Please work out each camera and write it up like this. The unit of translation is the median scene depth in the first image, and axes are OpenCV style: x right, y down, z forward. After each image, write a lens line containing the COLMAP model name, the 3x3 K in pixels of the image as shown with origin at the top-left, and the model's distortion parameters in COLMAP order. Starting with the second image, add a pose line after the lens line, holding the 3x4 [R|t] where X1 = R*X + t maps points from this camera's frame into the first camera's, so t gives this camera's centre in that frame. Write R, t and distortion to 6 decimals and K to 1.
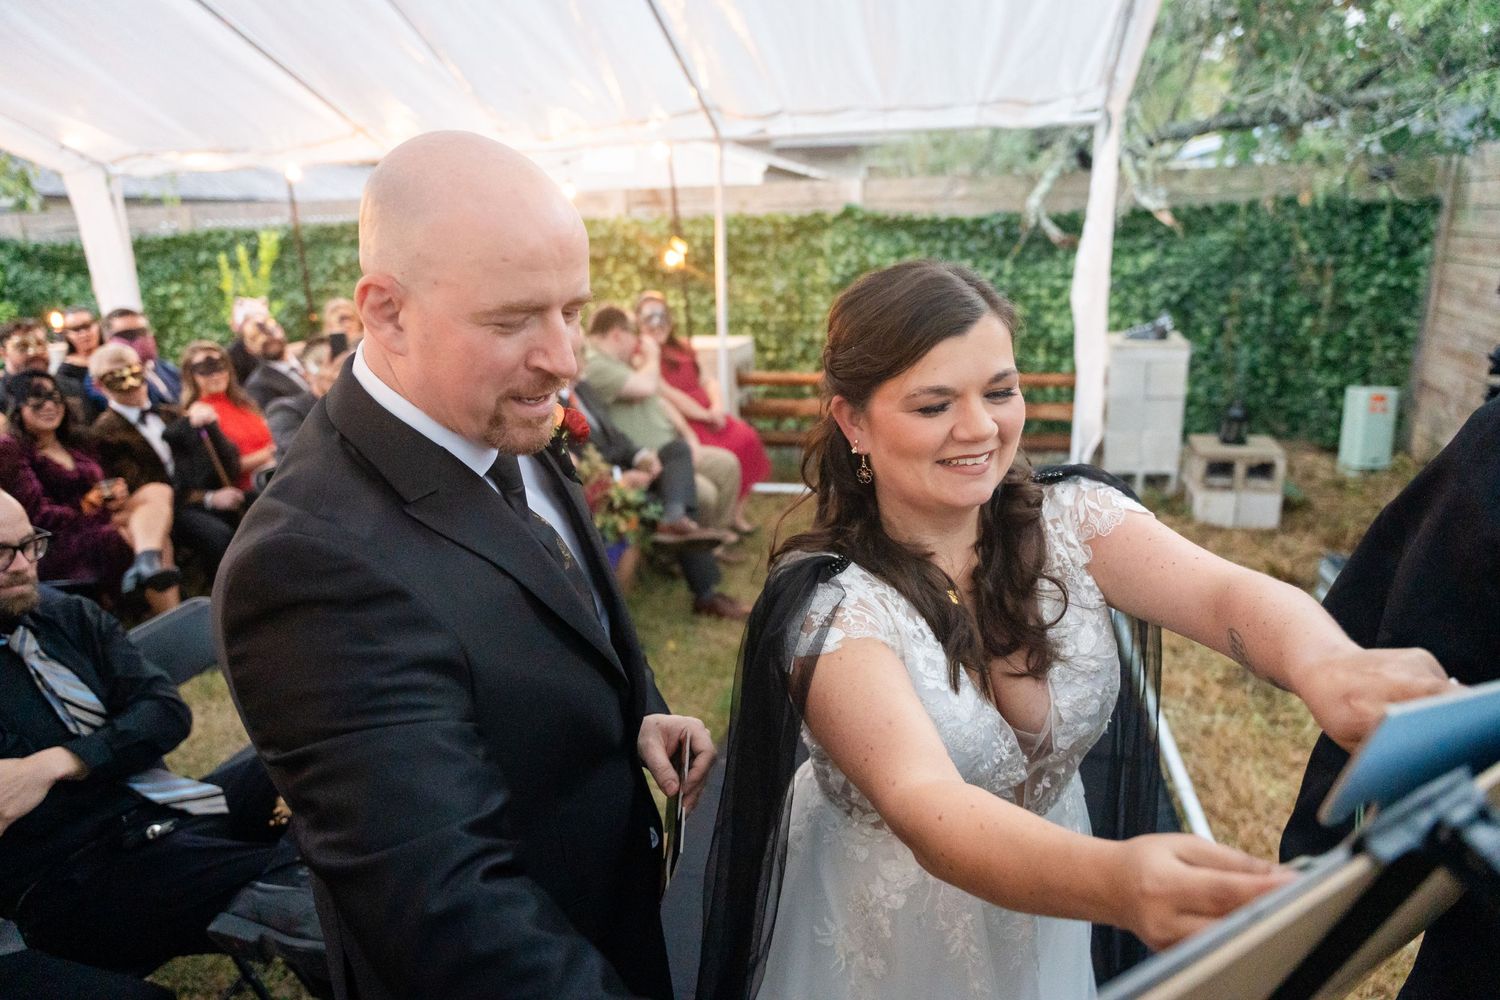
lens RADIAL K [[998.4, 0, 749.5], [0, 998.4, 479.1], [0, 0, 1]] dist [0.004056, -0.011139]
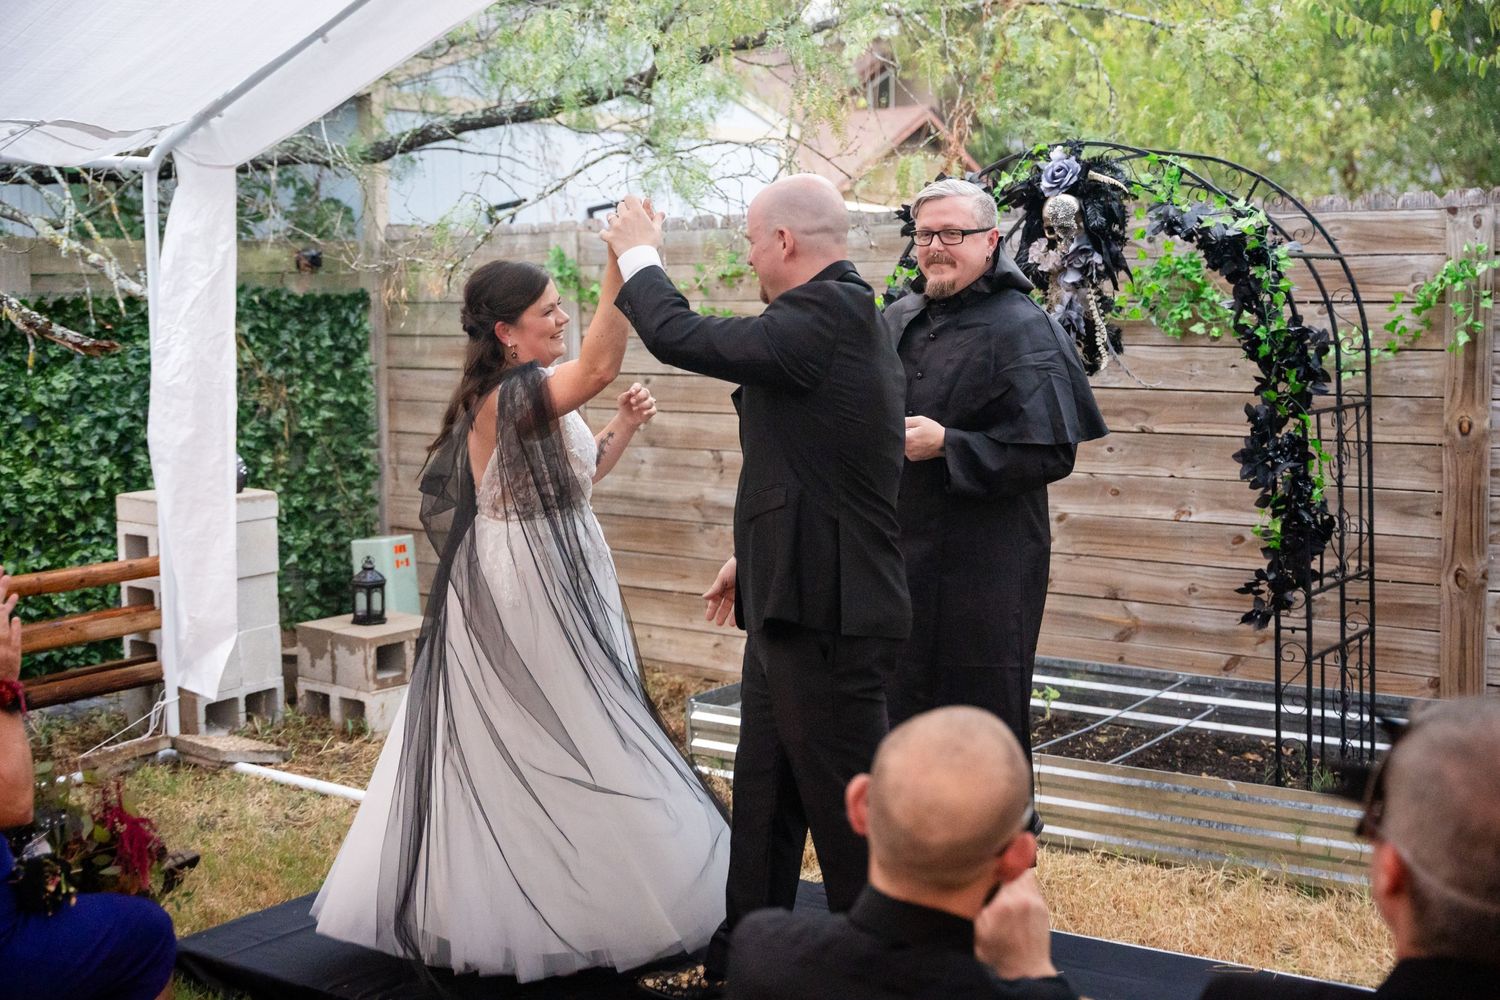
lens RADIAL K [[1944.6, 0, 742.5], [0, 1944.6, 494.1], [0, 0, 1]] dist [-0.041366, 0.000000]
pose [[0.391800, -0.077238, 0.916803, -0.565314], [0.229781, 0.973107, -0.016216, -0.034836], [-0.890895, 0.217017, 0.399011, 0.161731]]
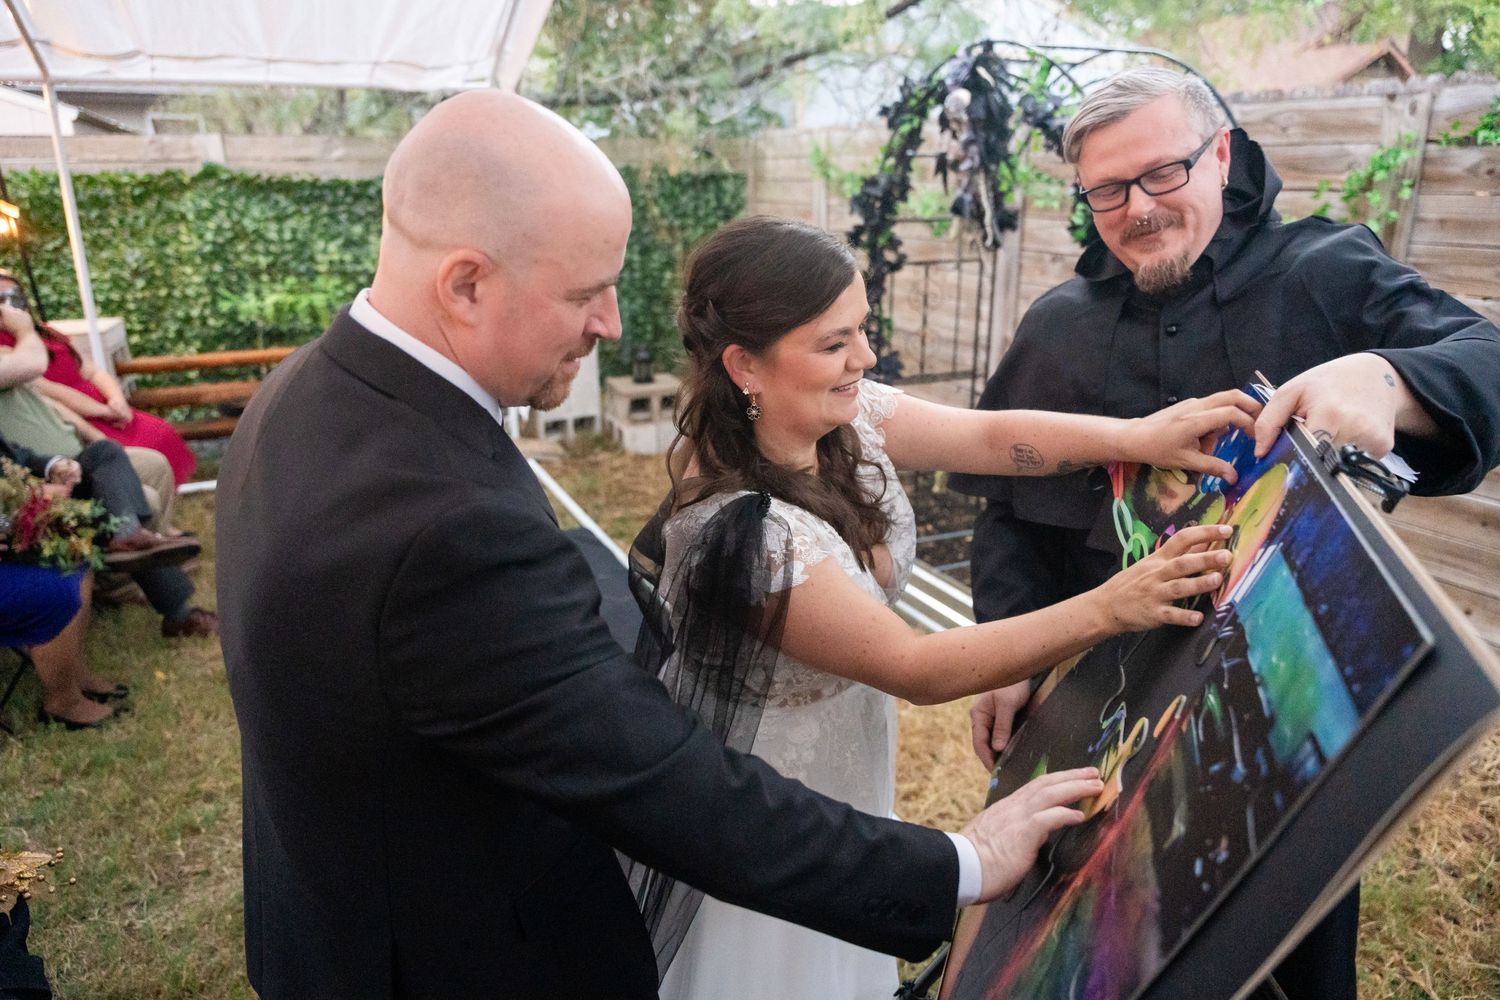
lens RADIAL K [[998.4, 0, 758.9], [0, 998.4, 501.4], [0, 0, 1]] dist [0.004056, -0.011139]
pose [[0.783094, -0.172650, 0.597458, -0.112054], [0.138086, 0.984982, 0.103644, -0.001027], [-0.606380, 0.001338, 0.795174, -0.009645]]
